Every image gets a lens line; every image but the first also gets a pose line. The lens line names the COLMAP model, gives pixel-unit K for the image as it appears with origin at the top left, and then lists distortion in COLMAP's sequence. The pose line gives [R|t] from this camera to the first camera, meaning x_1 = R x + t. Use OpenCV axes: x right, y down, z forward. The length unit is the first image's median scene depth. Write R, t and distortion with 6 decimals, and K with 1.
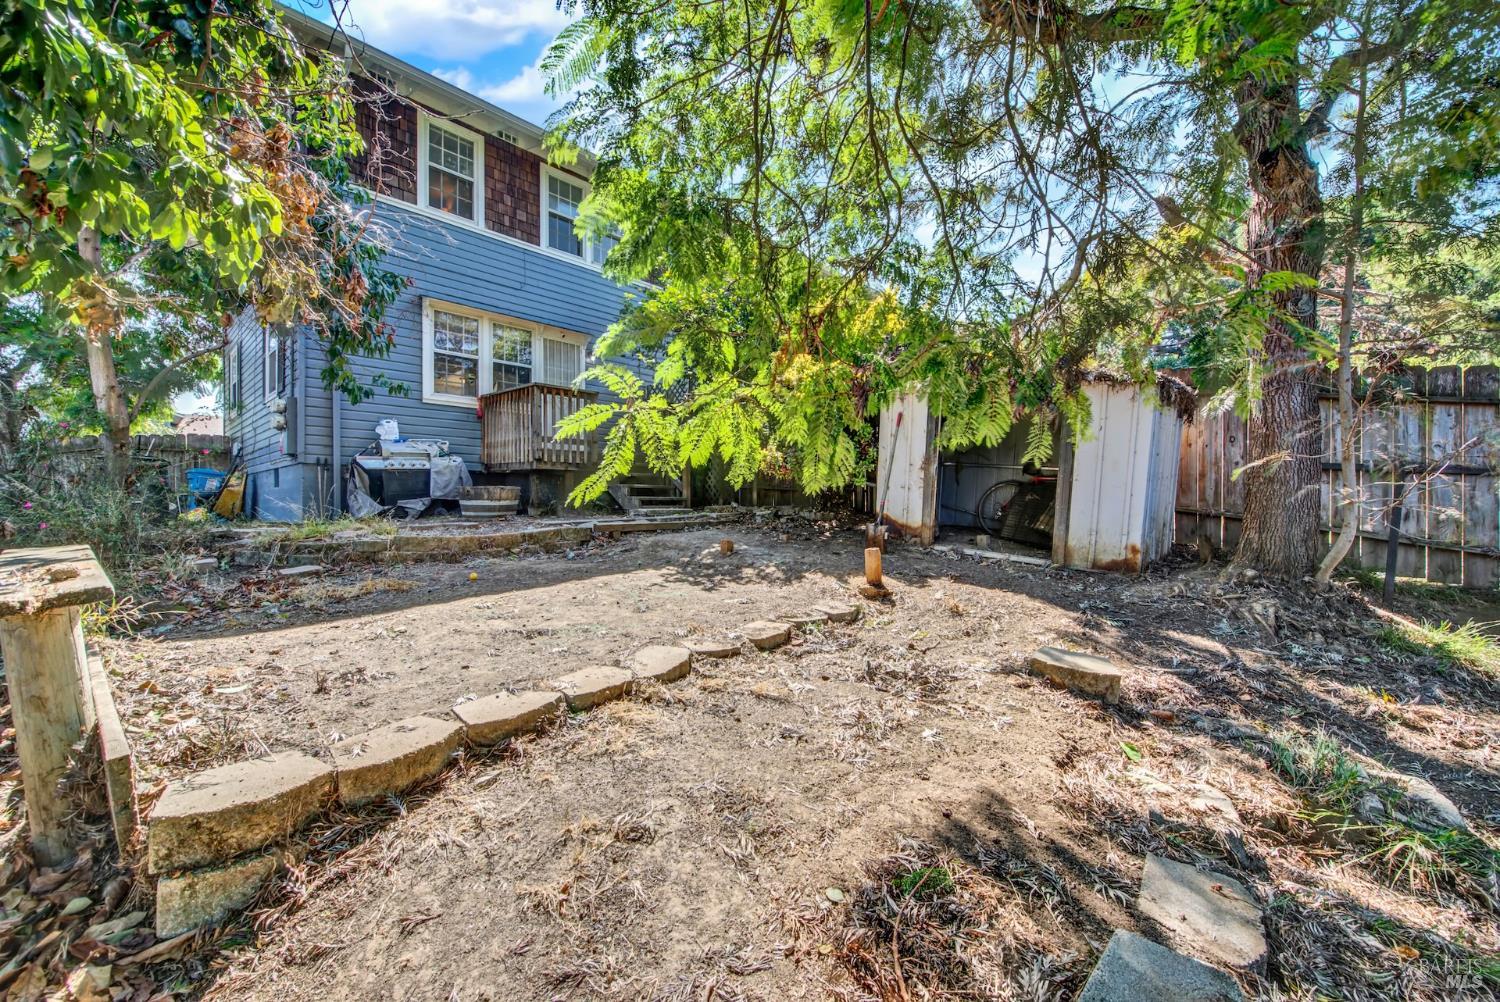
lens RADIAL K [[600.3, 0, 756.9], [0, 600.3, 502.9], [0, 0, 1]] dist [-0.000954, -0.000648]
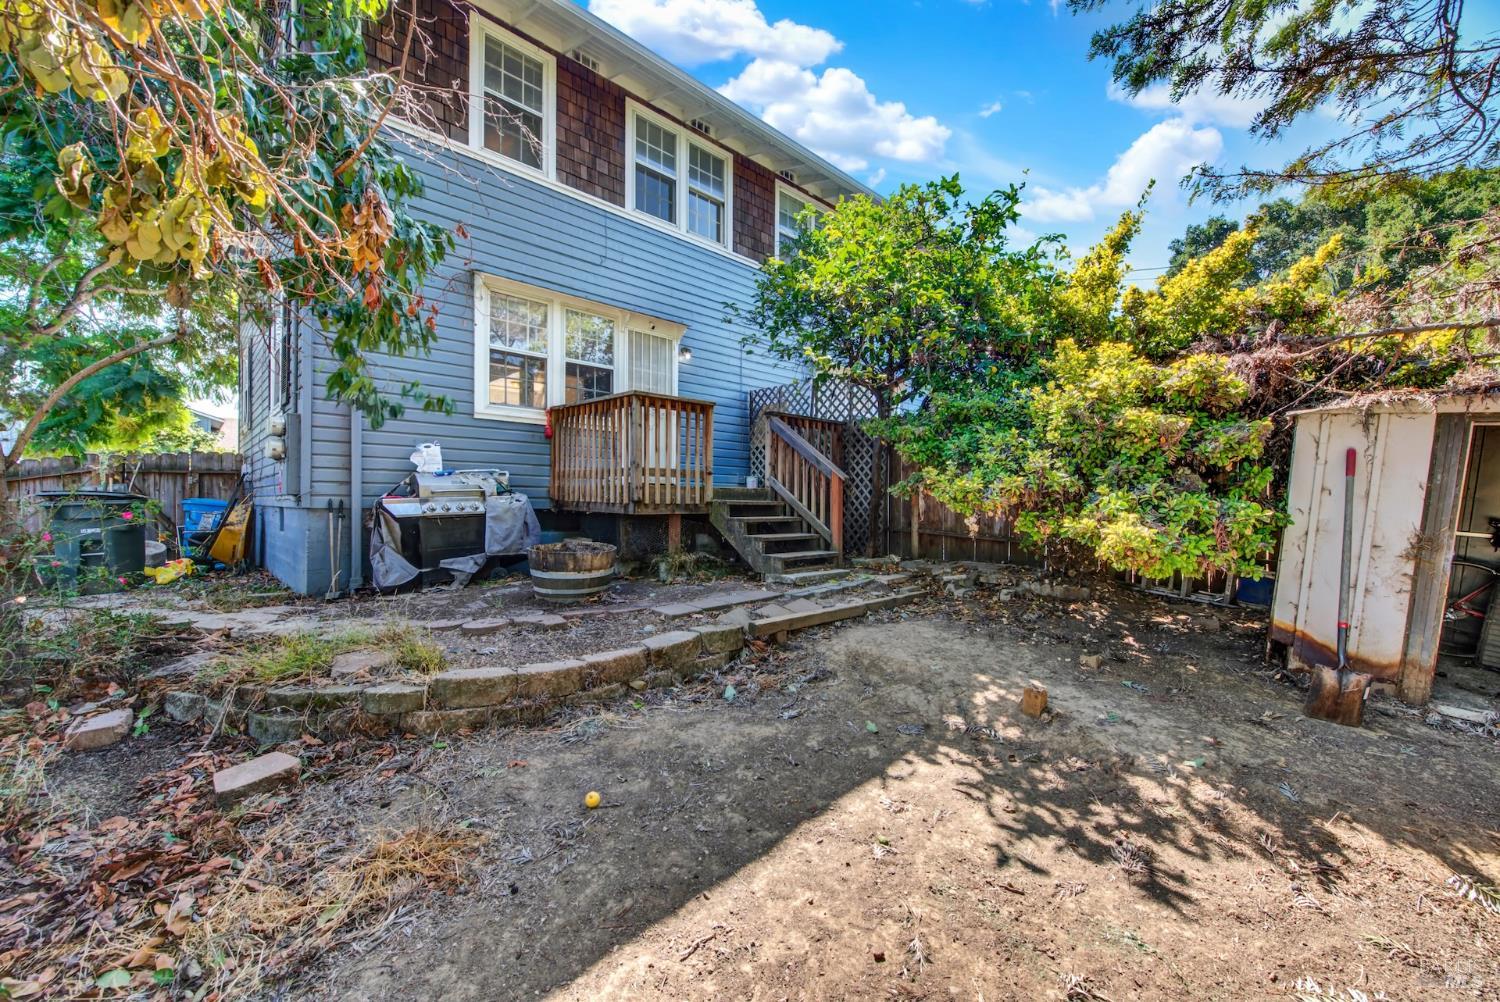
lens RADIAL K [[600.3, 0, 756.9], [0, 600.3, 502.9], [0, 0, 1]] dist [-0.000954, -0.000648]
pose [[0.998676, 0.005752, -0.051114, -0.182037], [-0.005749, 0.999983, 0.000210, -0.068305], [0.051115, 0.000085, 0.998693, 0.299570]]
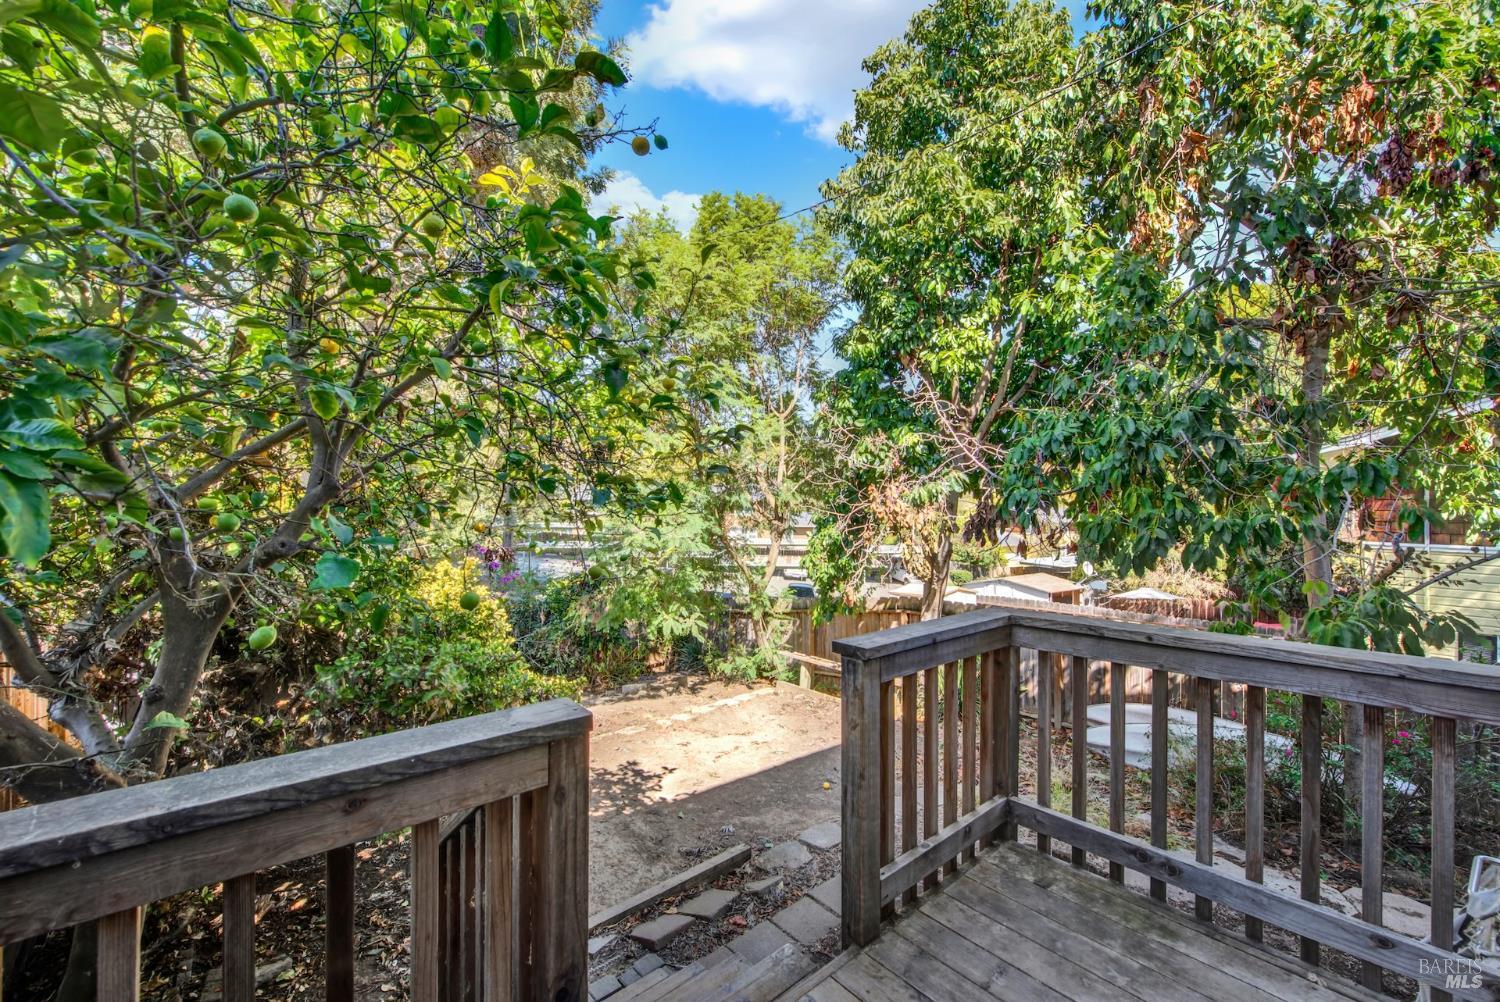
lens RADIAL K [[600.3, 0, 756.9], [0, 600.3, 502.9], [0, 0, 1]] dist [-0.000954, -0.000648]
pose [[-0.994554, -0.000411, 0.104219, -0.265404], [-0.000354, 1.000000, 0.000570, -0.236813], [-0.104219, 0.000530, -0.994554, 1.230837]]
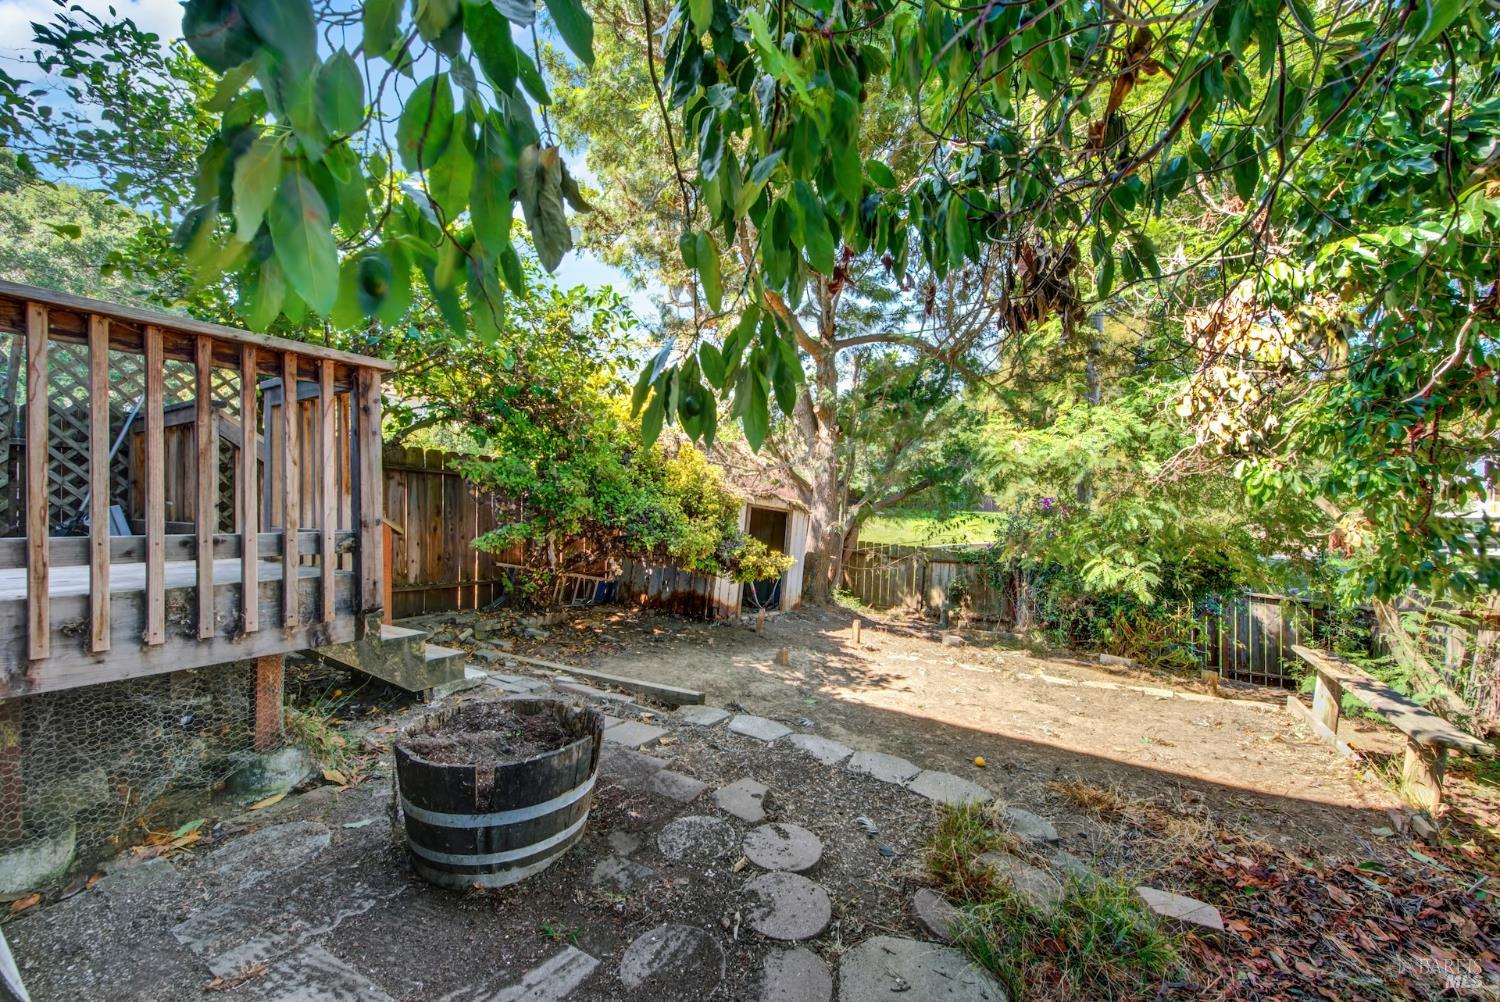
lens RADIAL K [[600.3, 0, 756.9], [0, 600.3, 502.9], [0, 0, 1]] dist [-0.000954, -0.000648]
pose [[-0.197917, -0.002273, 0.980216, -0.680585], [0.003384, 0.999990, 0.003002, -0.125360], [-0.980213, 0.003911, -0.197907, 0.823628]]
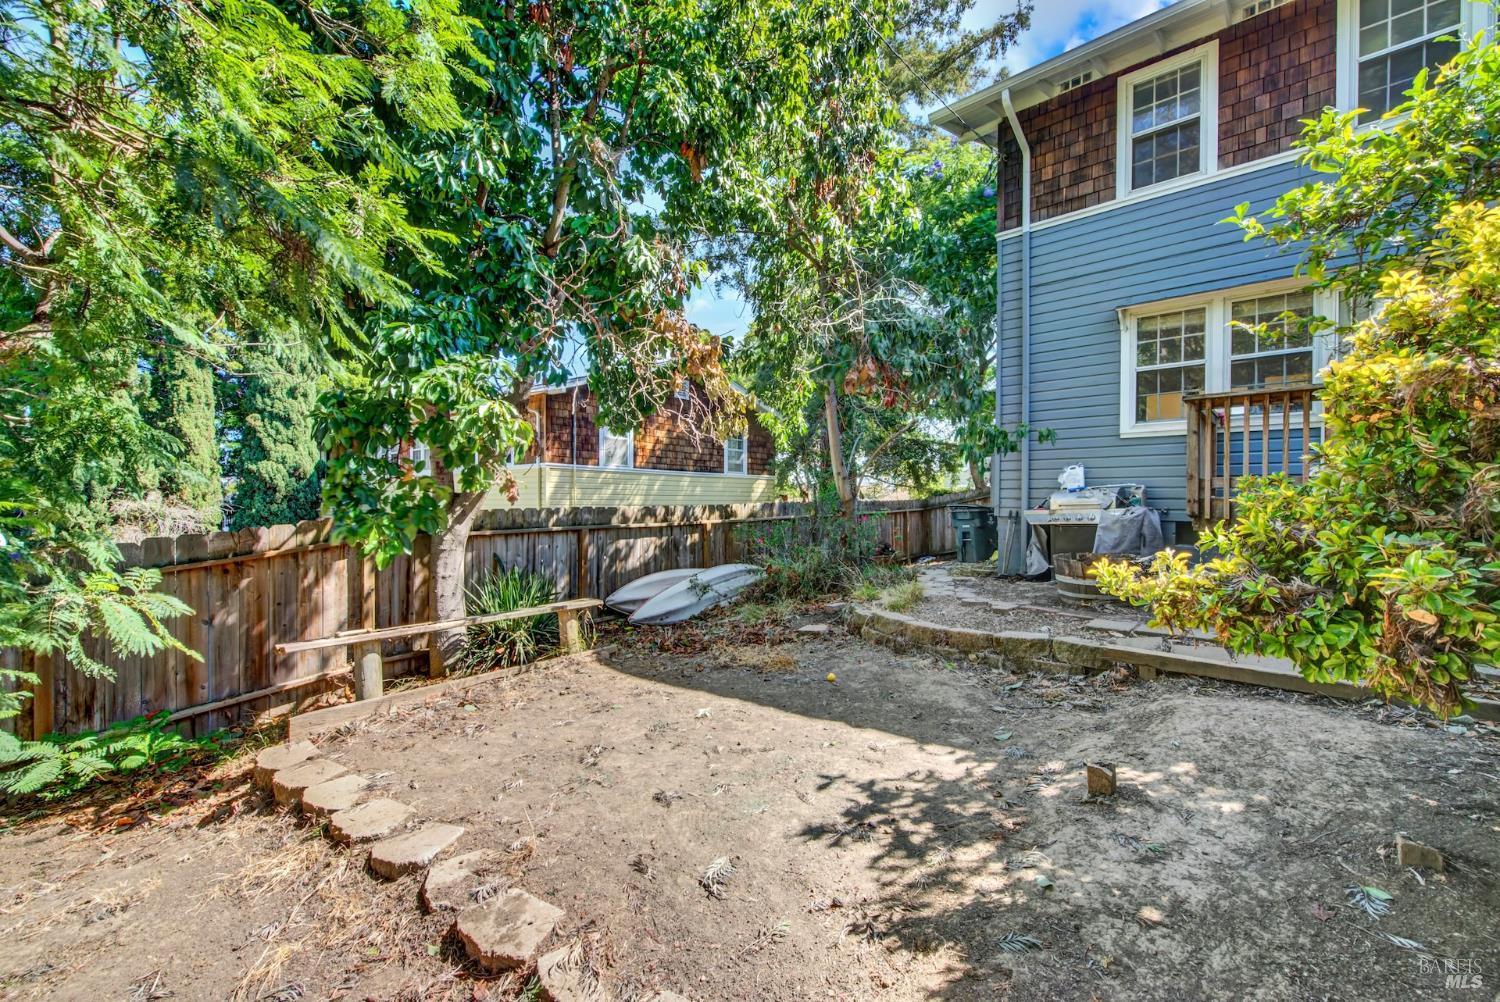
lens RADIAL K [[600.3, 0, 756.9], [0, 600.3, 502.9], [0, 0, 1]] dist [-0.000954, -0.000648]
pose [[0.030417, 0.005222, -0.999524, 0.244504], [-0.005136, 0.999974, 0.005068, -0.083436], [0.999524, 0.004979, 0.030443, 0.493396]]
